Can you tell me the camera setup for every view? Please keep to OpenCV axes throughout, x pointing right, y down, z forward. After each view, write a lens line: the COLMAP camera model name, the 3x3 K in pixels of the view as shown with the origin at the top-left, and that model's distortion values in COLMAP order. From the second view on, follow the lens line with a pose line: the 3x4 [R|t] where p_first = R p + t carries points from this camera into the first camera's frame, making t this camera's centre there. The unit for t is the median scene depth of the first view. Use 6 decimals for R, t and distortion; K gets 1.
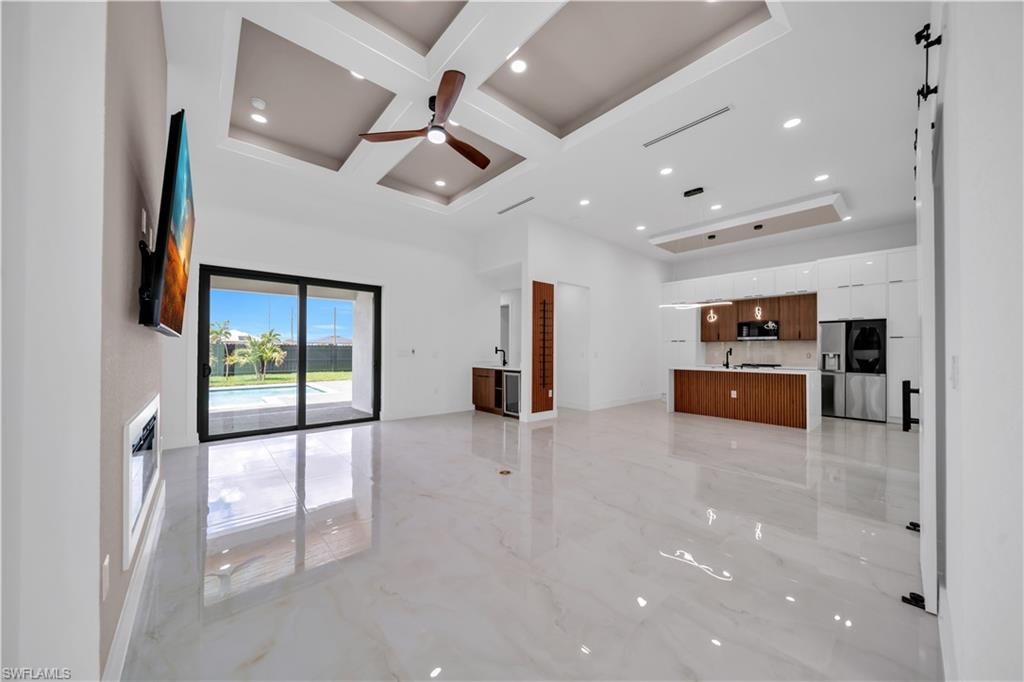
lens RADIAL K [[354.0, 0, 512.5], [0, 354.0, 346.7], [0, 0, 1]] dist [0.000510, -0.000647]
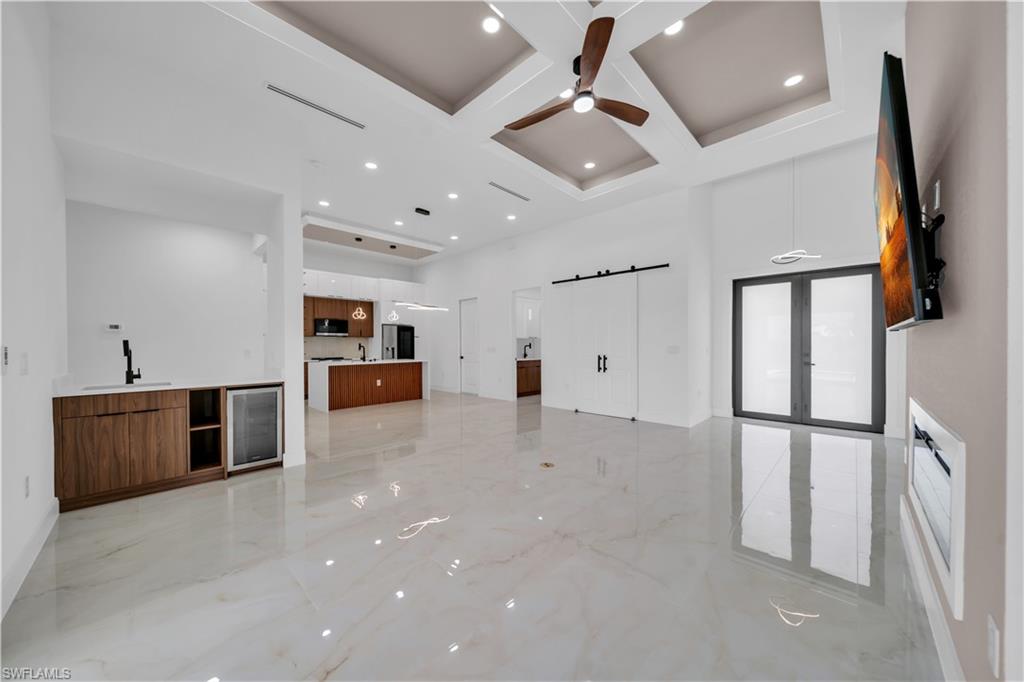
lens RADIAL K [[354.0, 0, 511.0], [0, 354.0, 346.1], [0, 0, 1]] dist [0.000510, -0.000647]
pose [[-0.074594, -0.007397, 0.997187, -0.538377], [-0.005887, 0.999958, 0.006977, 0.002081], [-0.997197, -0.005350, -0.074635, 0.615344]]
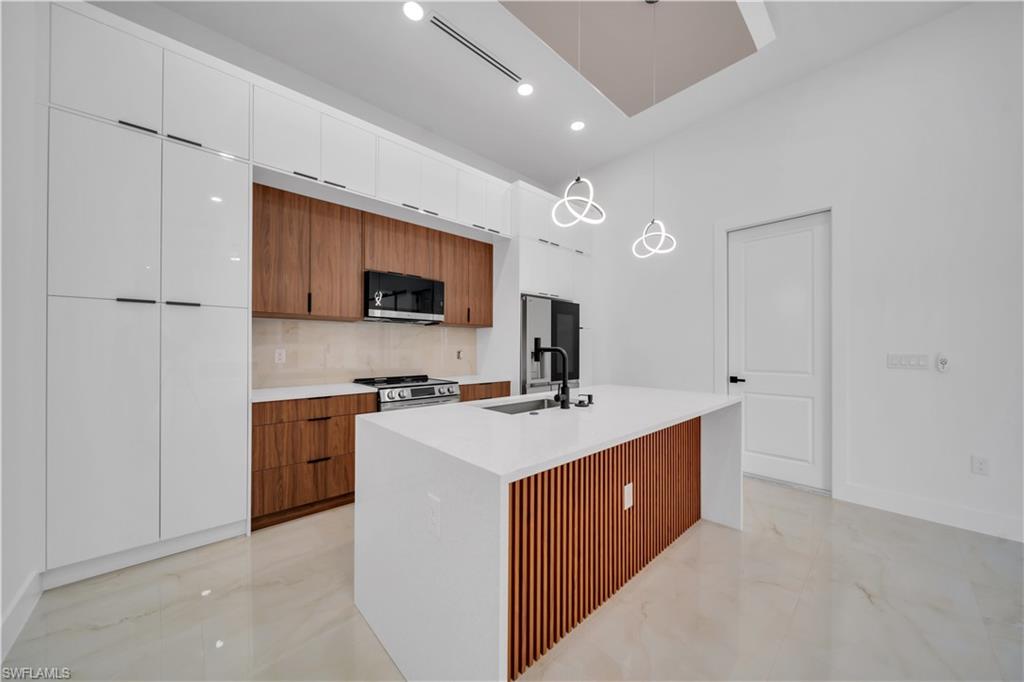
lens RADIAL K [[354.0, 0, 511.5], [0, 354.0, 345.5], [0, 0, 1]] dist [0.000510, -0.000647]
pose [[-0.014408, 0.005191, 0.999883, 0.320546], [-0.011901, 0.999915, -0.005363, 0.013411], [-0.999825, -0.011977, -0.014345, 1.037154]]
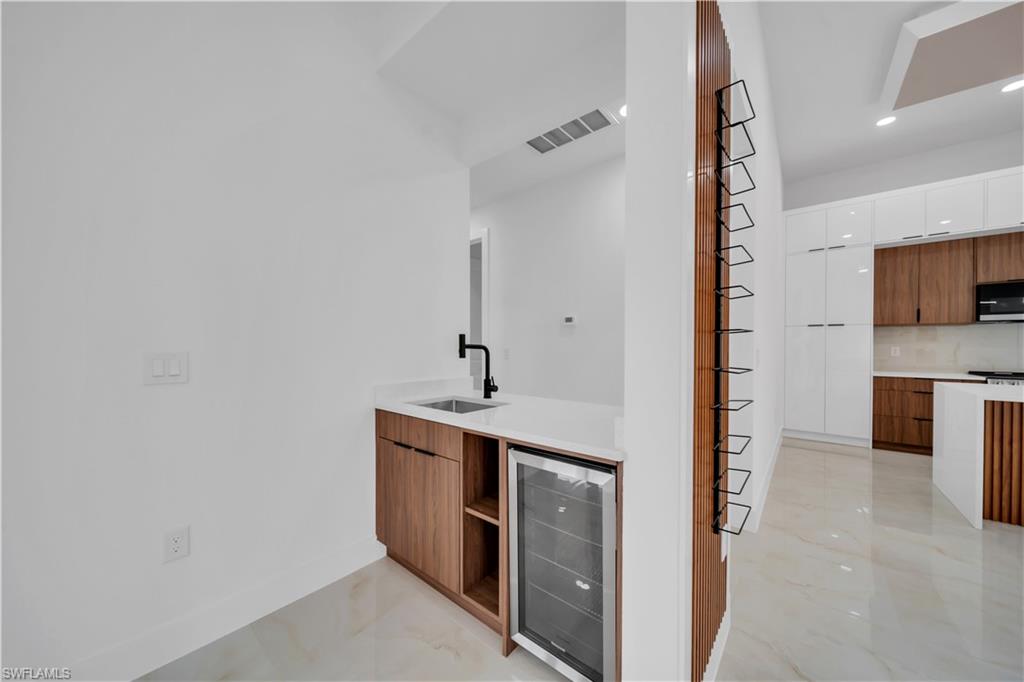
lens RADIAL K [[354.0, 0, 512.3], [0, 354.0, 350.4], [0, 0, 1]] dist [0.000510, -0.000647]
pose [[0.988869, -0.006952, 0.148629, -0.051900], [0.003114, 0.999656, 0.026041, 0.006345], [-0.148759, -0.025288, 0.988550, 0.763508]]
